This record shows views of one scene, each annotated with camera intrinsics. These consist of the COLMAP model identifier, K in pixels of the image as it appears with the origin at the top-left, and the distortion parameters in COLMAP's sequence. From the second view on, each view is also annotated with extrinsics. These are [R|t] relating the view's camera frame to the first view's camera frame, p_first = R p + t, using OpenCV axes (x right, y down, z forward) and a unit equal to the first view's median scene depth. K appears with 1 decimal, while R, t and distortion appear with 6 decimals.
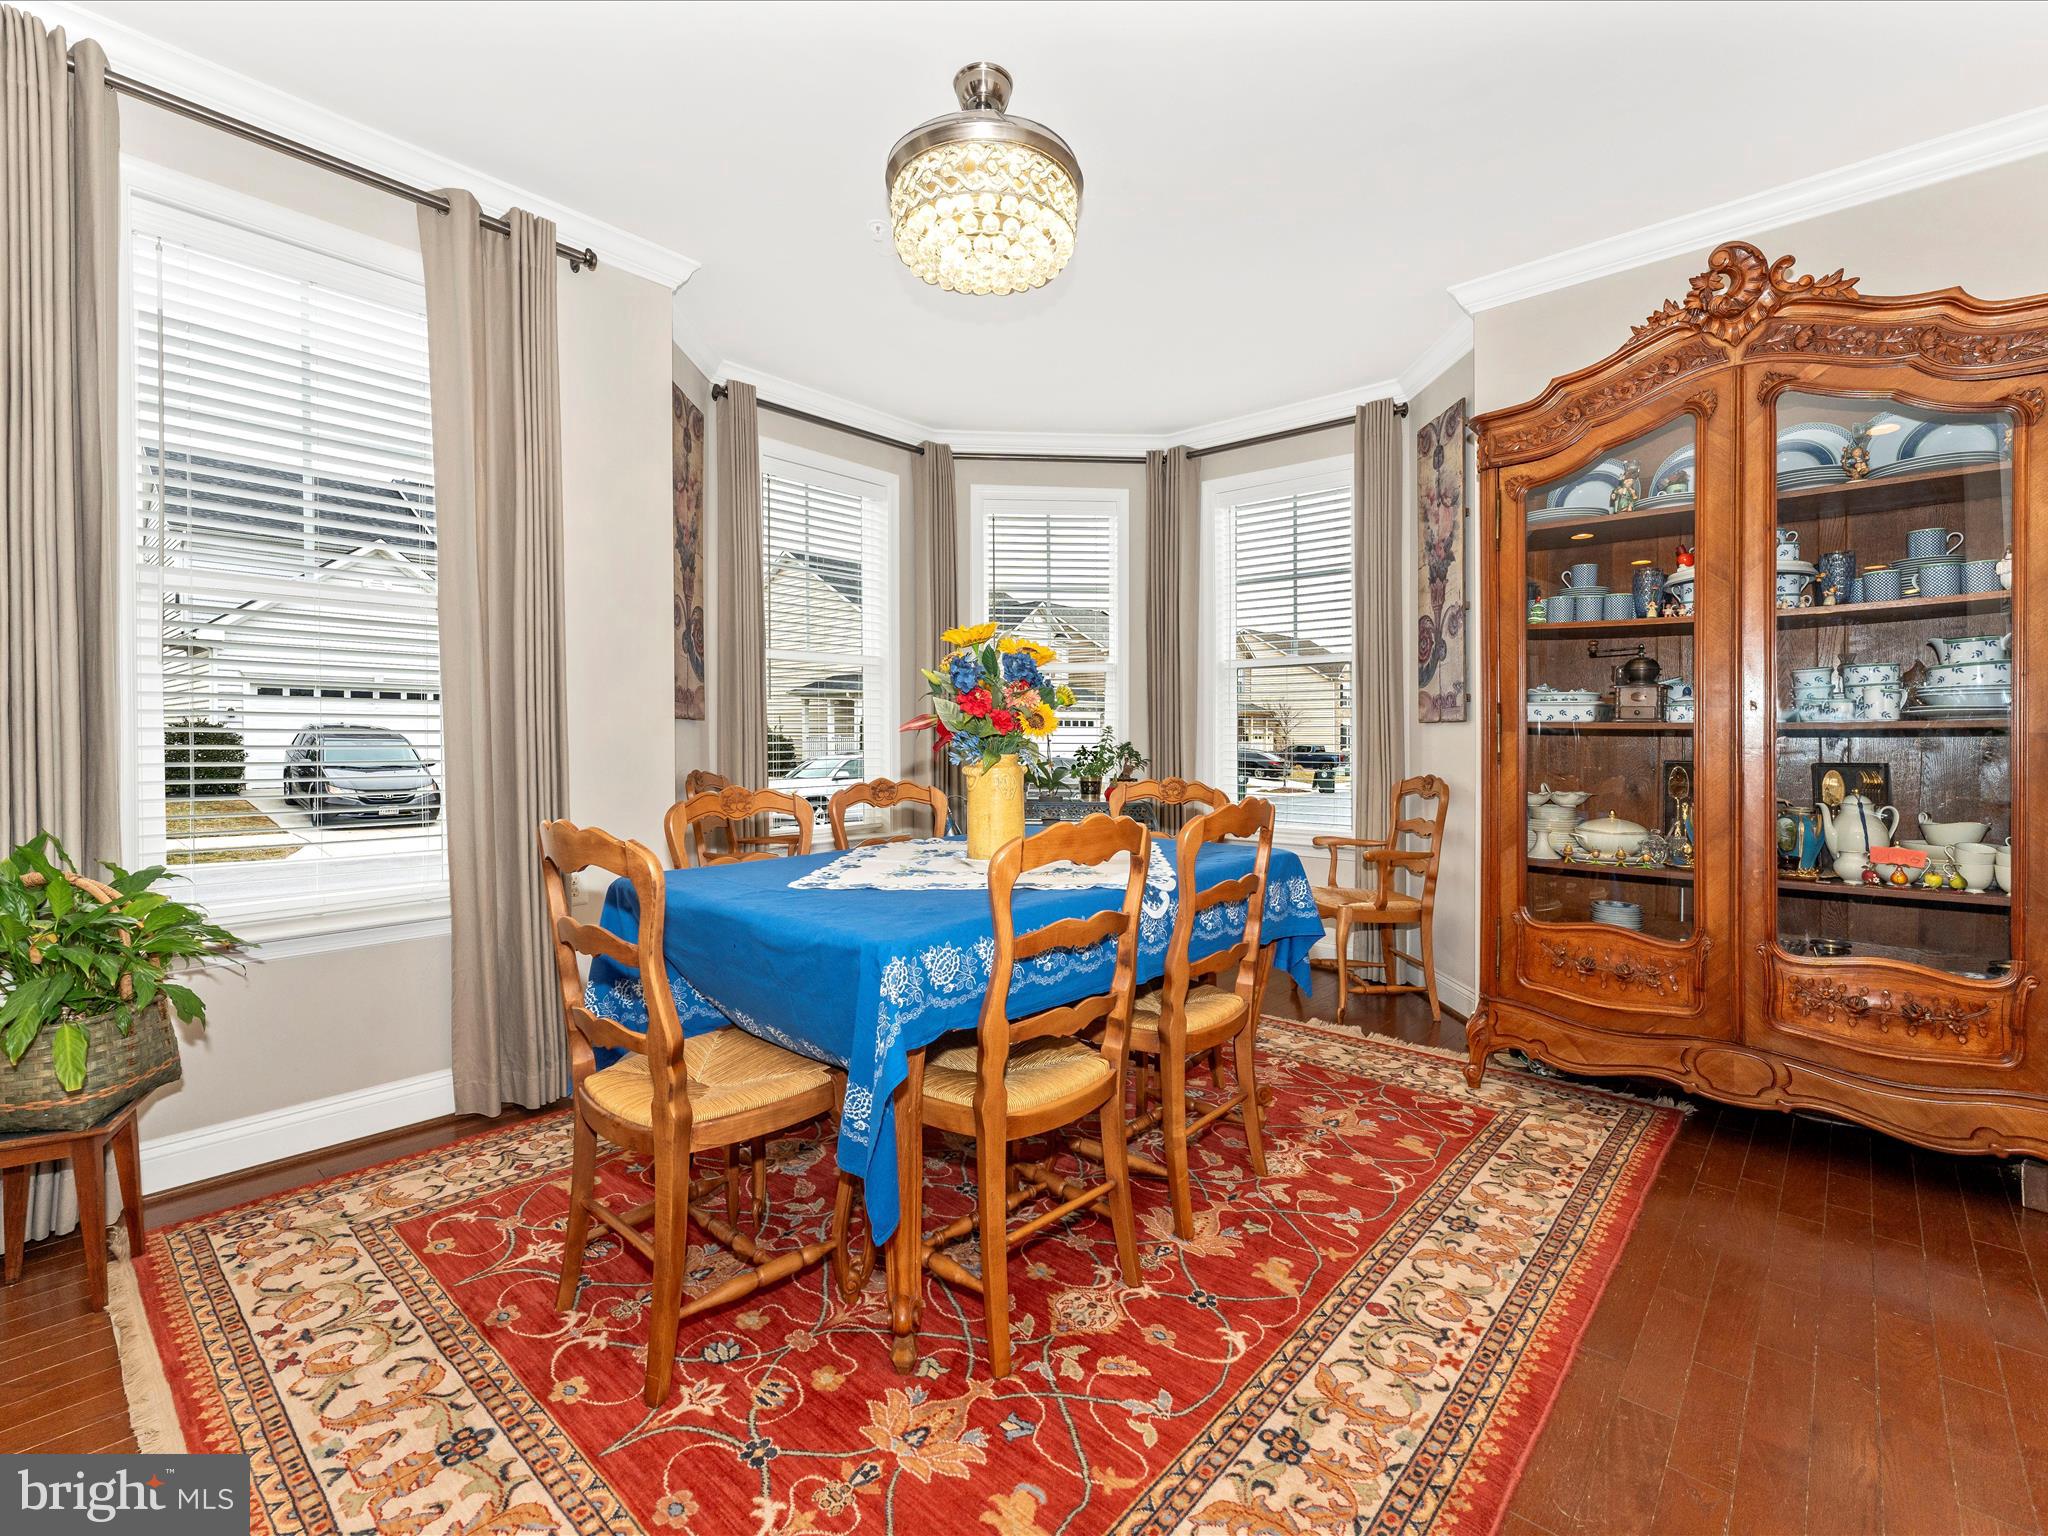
lens RADIAL K [[940.3, 0, 1005.4], [0, 940.3, 754.4], [0, 0, 1]] dist [-0.001797, -0.000209]
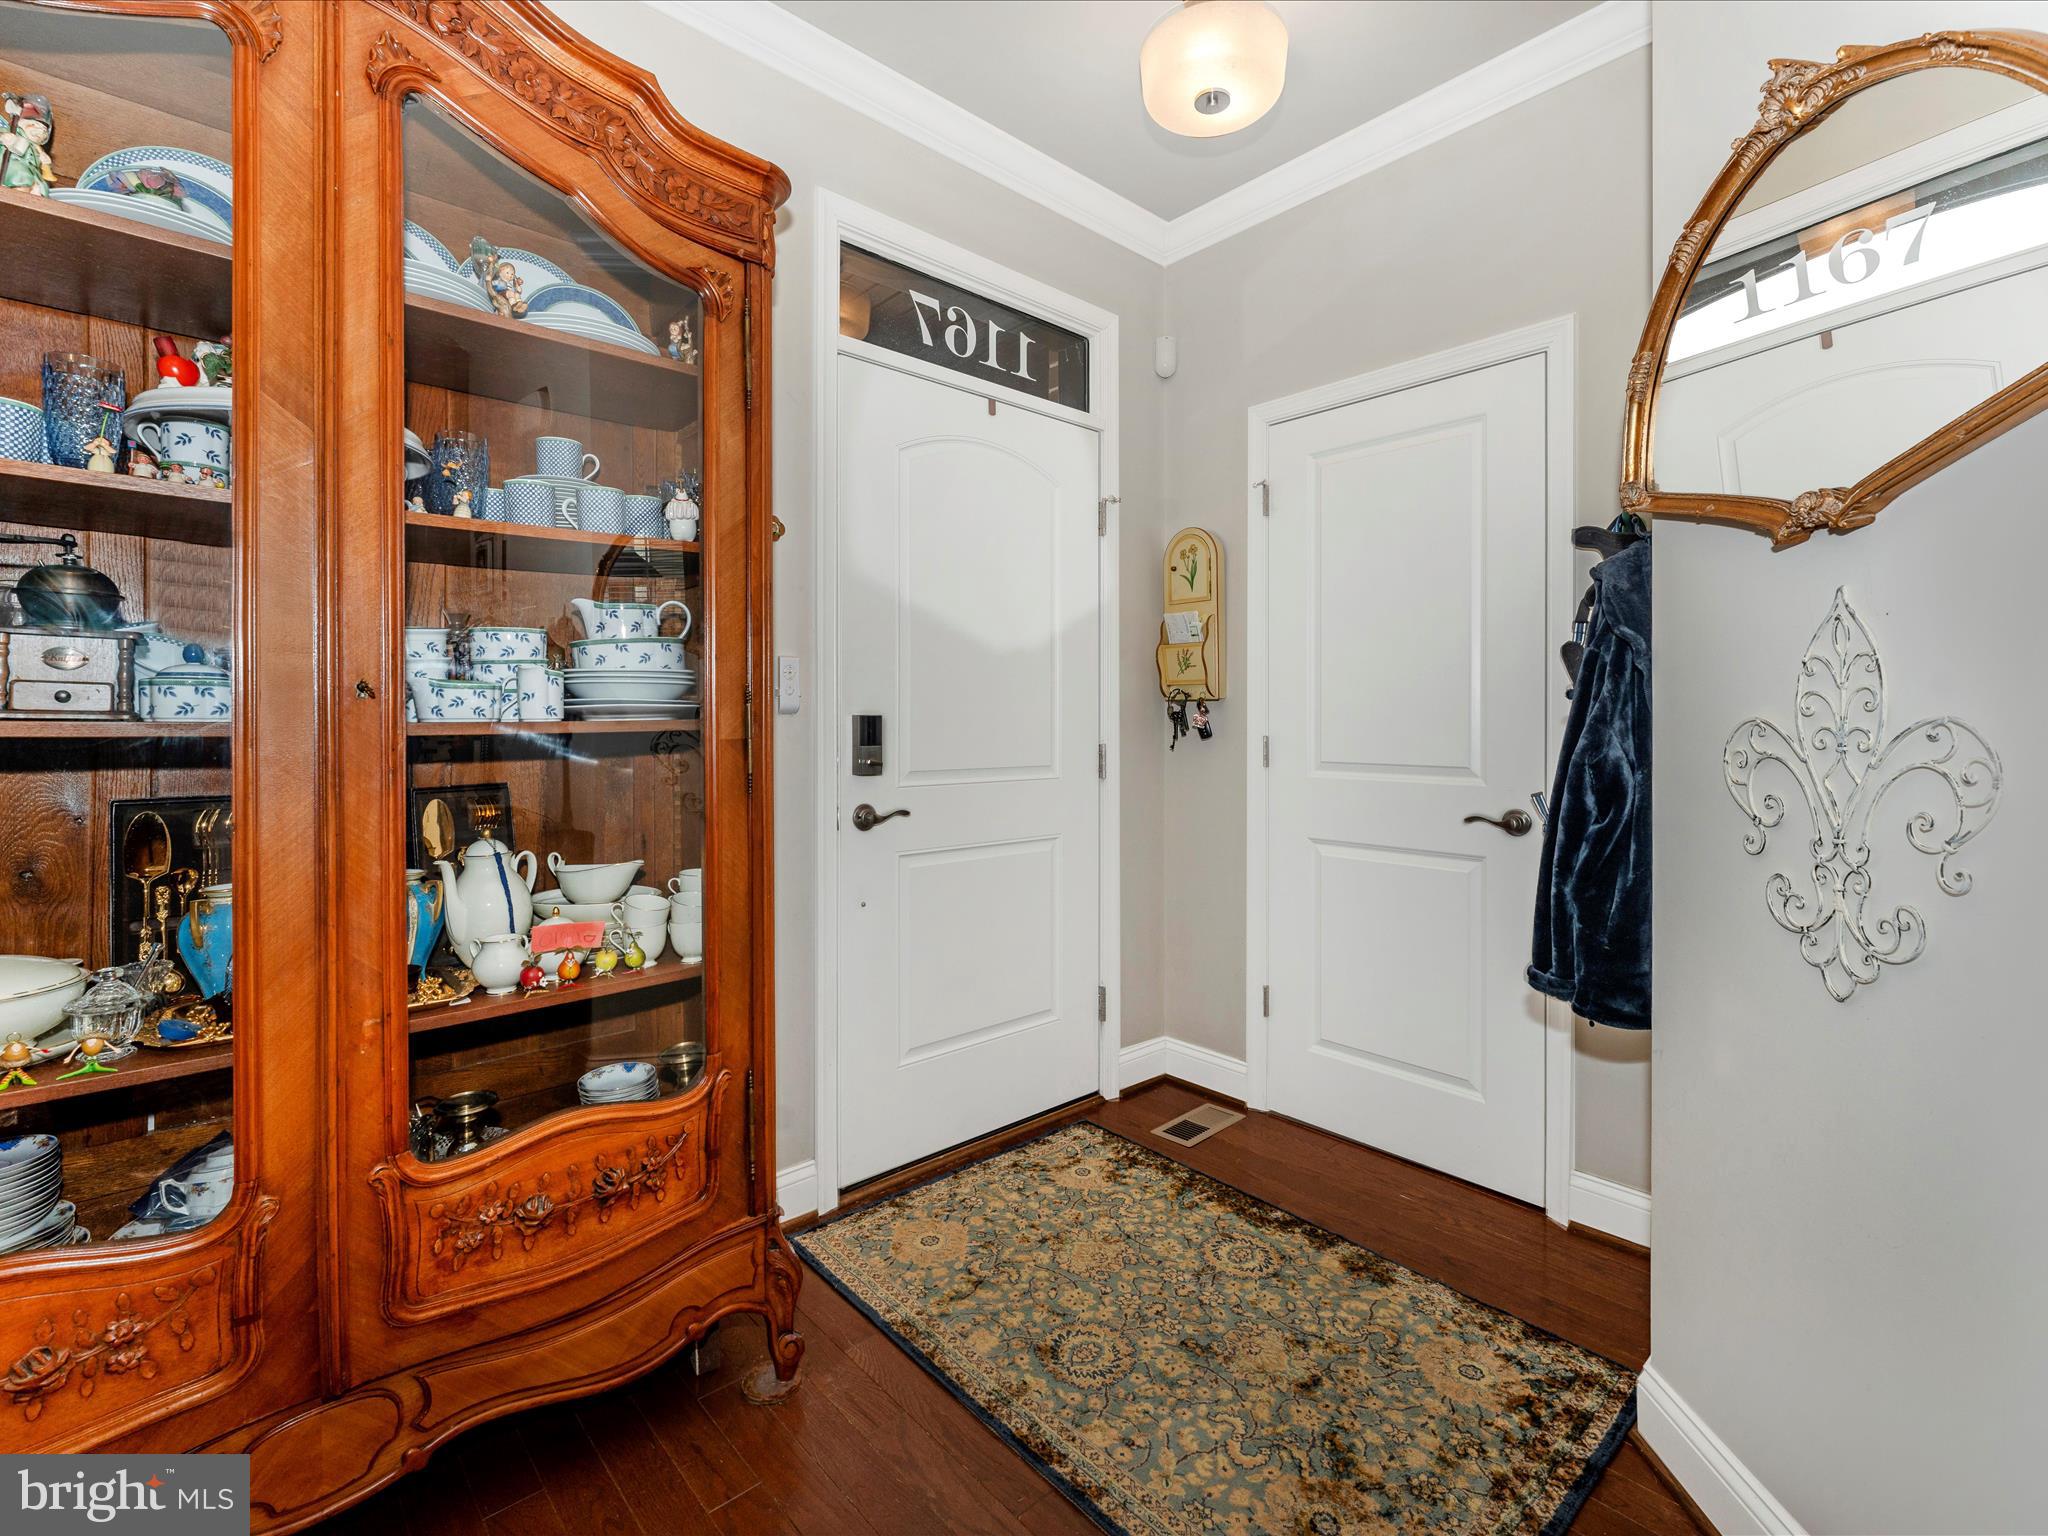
lens RADIAL K [[940.3, 0, 1040.7], [0, 940.3, 711.4], [0, 0, 1]] dist [-0.001797, -0.000209]
pose [[0.073518, 0.009475, 0.997249, 0.324488], [0.024194, 0.999644, -0.011281, -0.025660], [-0.997000, 0.024957, 0.073262, 0.596895]]
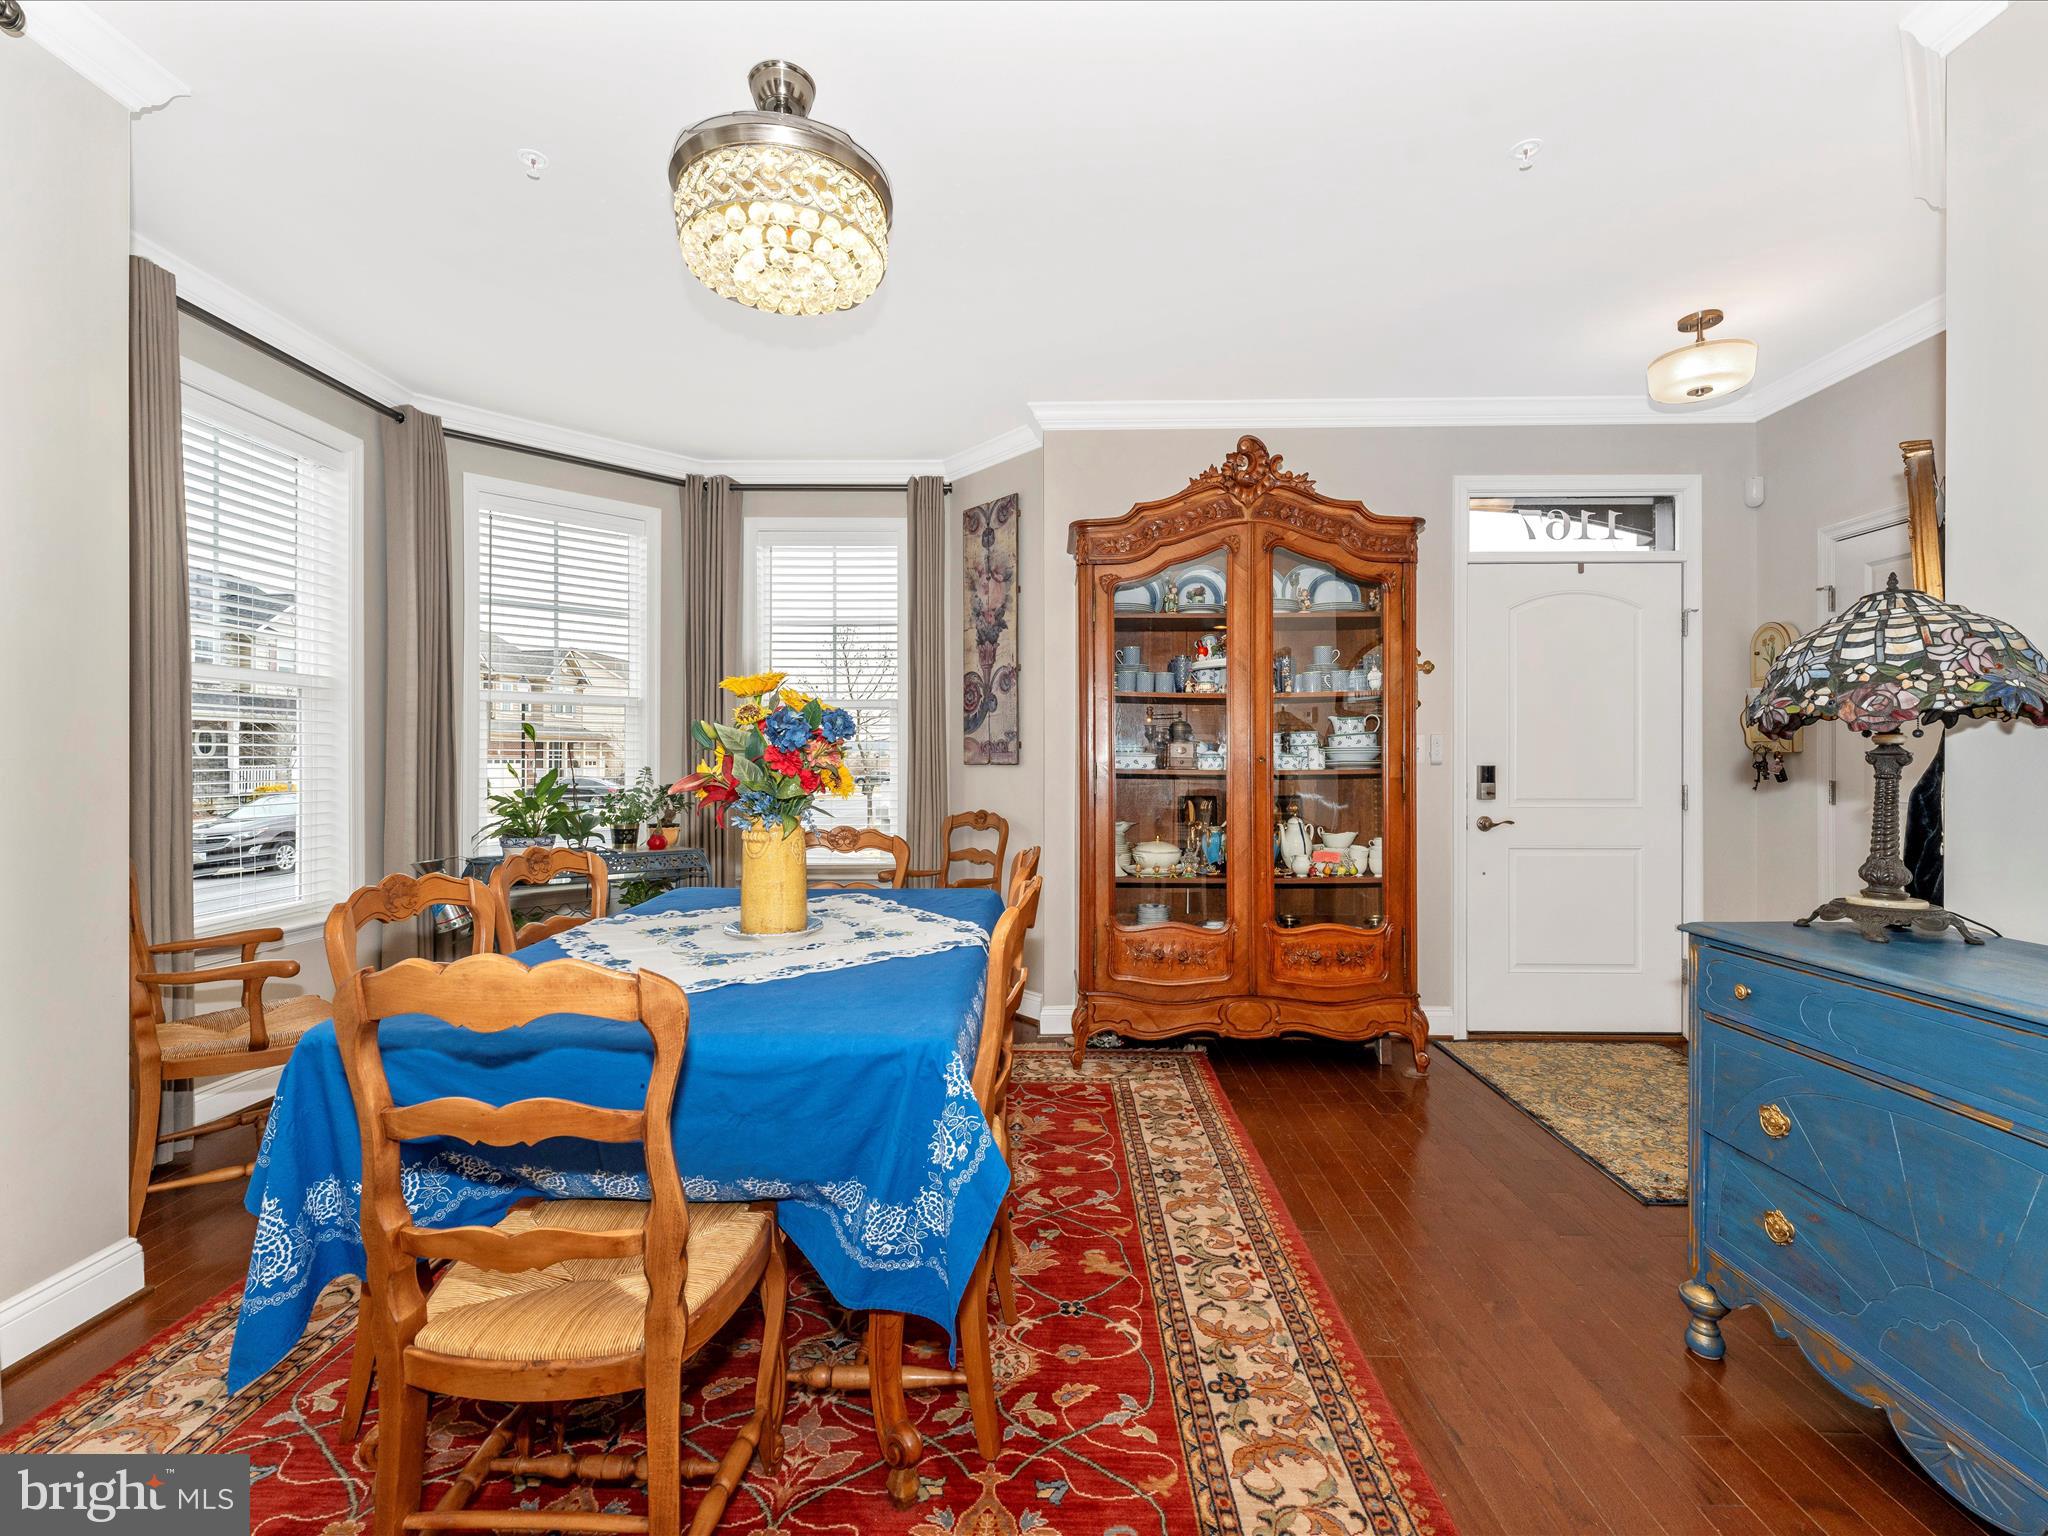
lens RADIAL K [[940.3, 0, 1005.8], [0, 940.3, 770.9], [0, 0, 1]] dist [-0.001797, -0.000209]
pose [[0.752068, -0.012176, 0.658974, -0.442053], [0.016918, 0.999857, -0.000833, -0.038824], [-0.658869, 0.011775, 0.752166, 0.168929]]
